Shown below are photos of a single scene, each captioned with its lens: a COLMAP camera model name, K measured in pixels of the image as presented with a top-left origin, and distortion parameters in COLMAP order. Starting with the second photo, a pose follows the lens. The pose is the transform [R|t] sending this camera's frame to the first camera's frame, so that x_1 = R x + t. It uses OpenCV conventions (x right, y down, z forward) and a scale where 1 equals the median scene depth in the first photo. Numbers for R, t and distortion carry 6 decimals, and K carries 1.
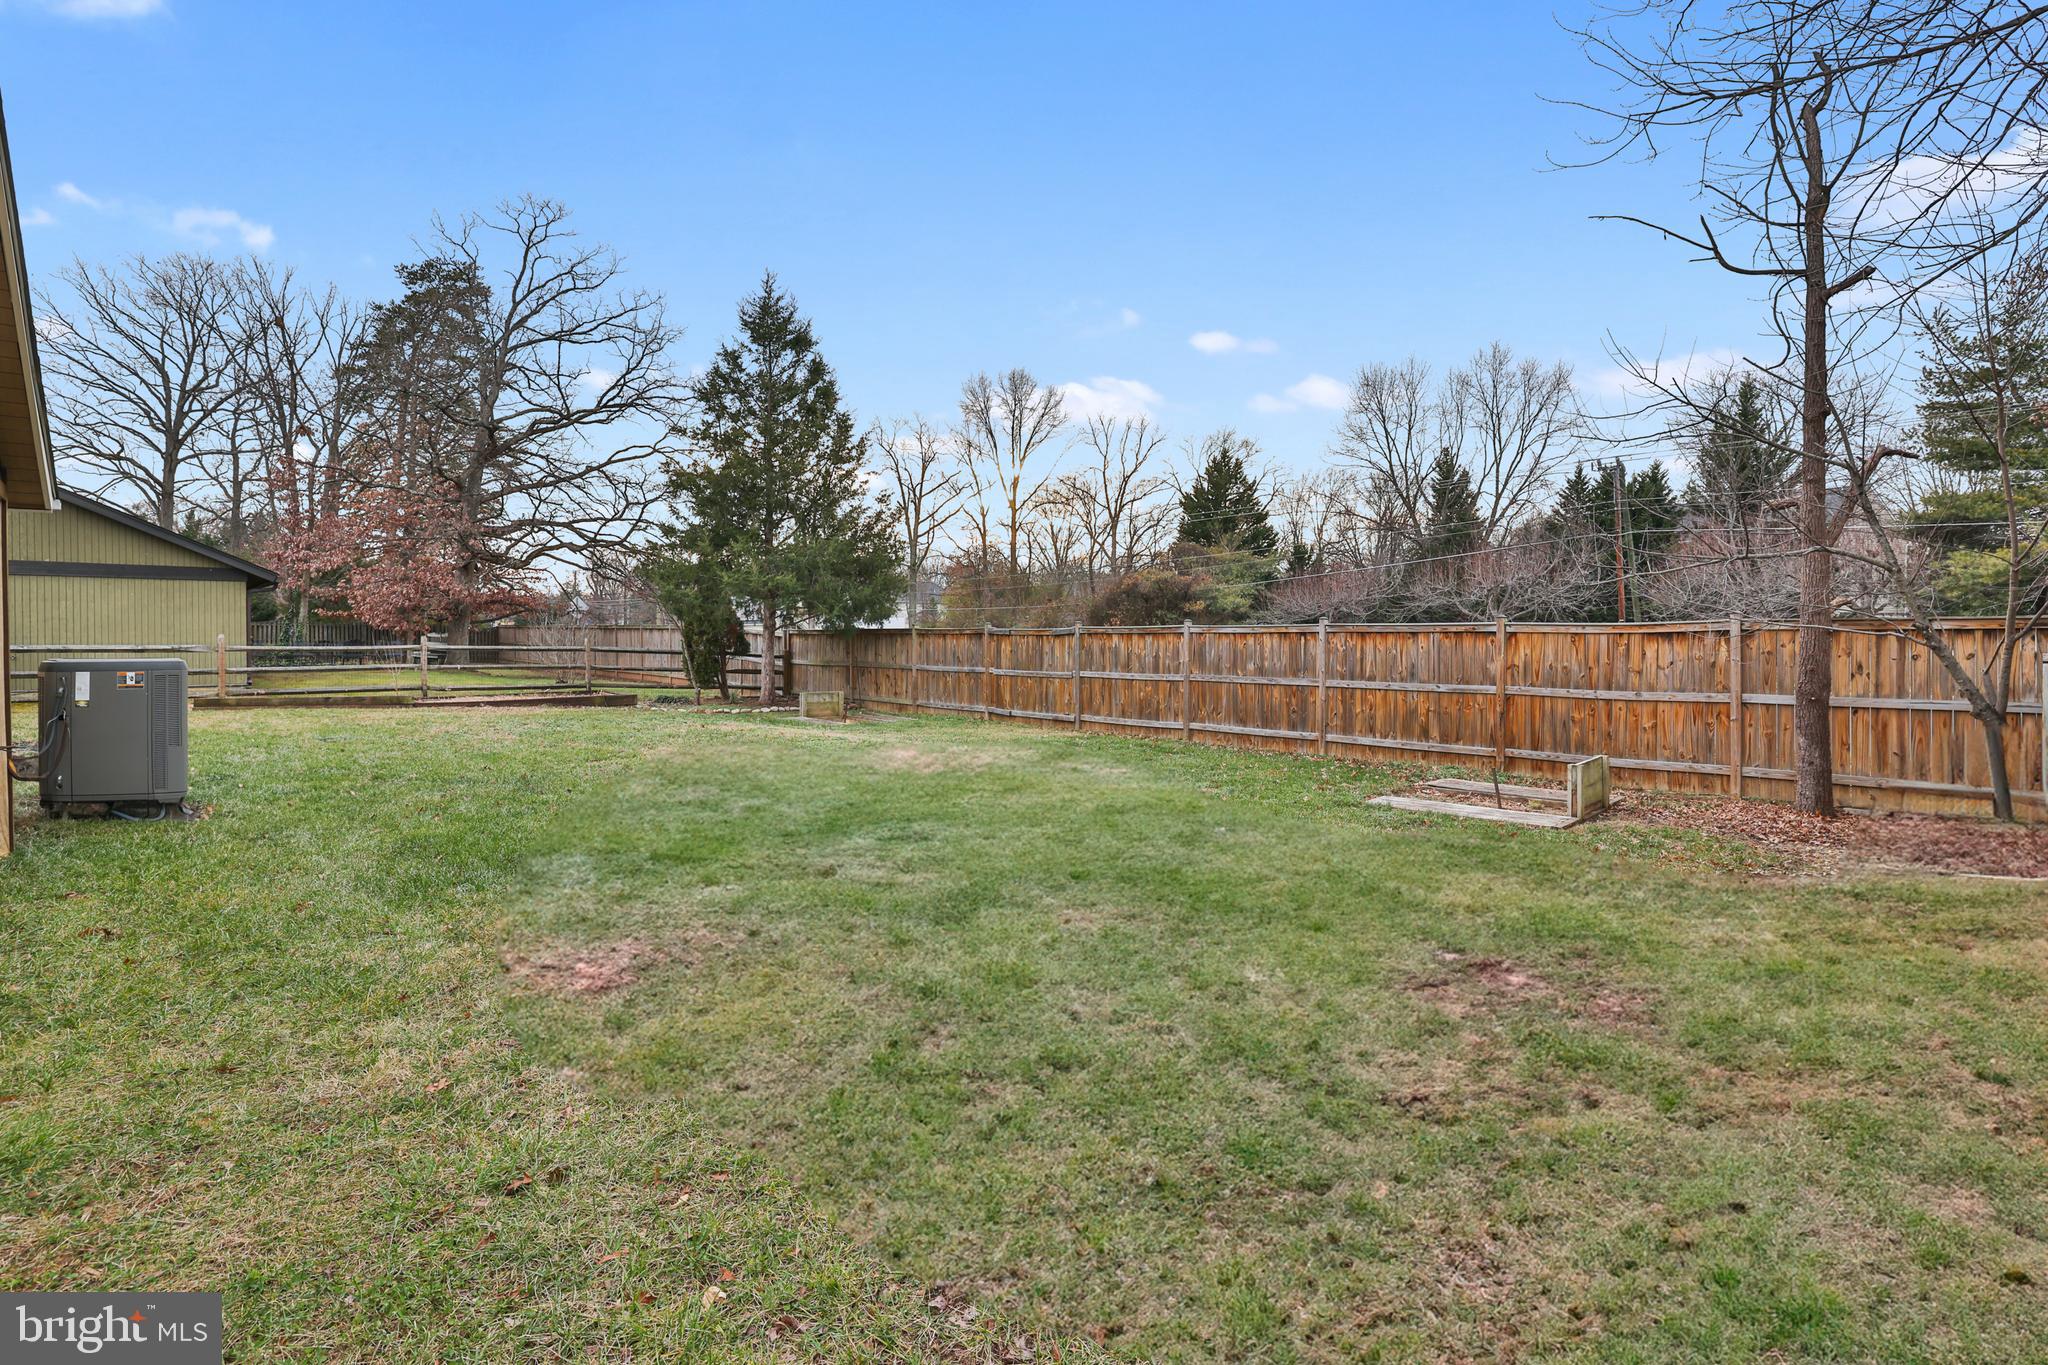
lens RADIAL K [[956.1, 0, 1034.1], [0, 956.1, 658.9], [0, 0, 1]] dist [-0.048016, 0.021483]
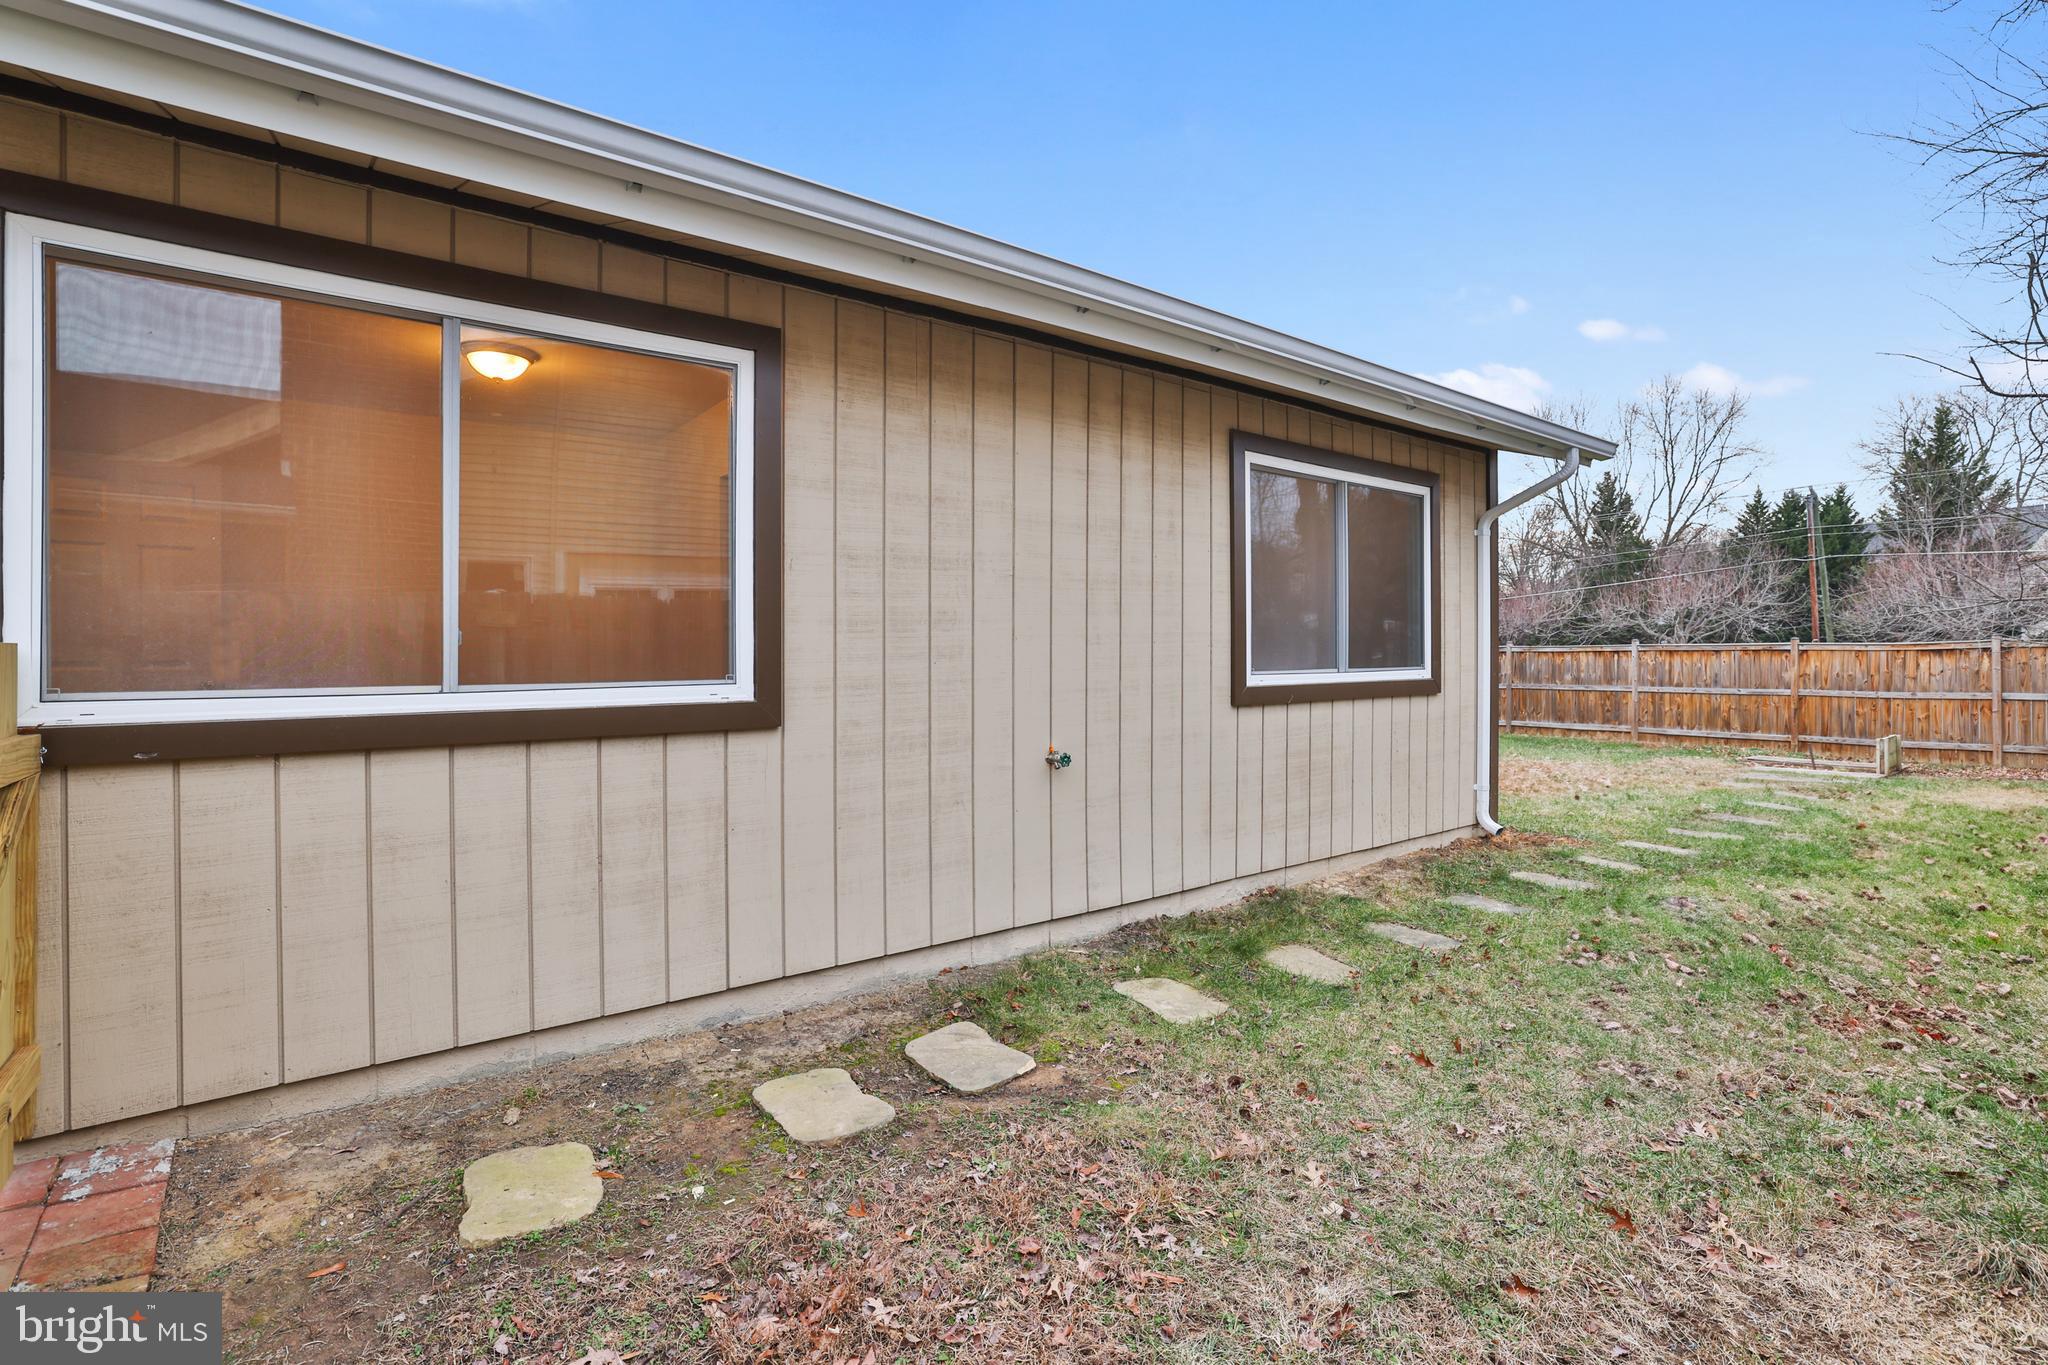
lens RADIAL K [[928.0, 0, 1020.4], [0, 928.0, 676.9], [0, 0, 1]] dist [-0.047105, 0.013369]
pose [[0.990993, -0.001497, -0.133904, -0.408728], [0.001033, 0.999993, -0.003528, 0.013015], [0.133908, 0.003358, 0.990988, -0.409414]]
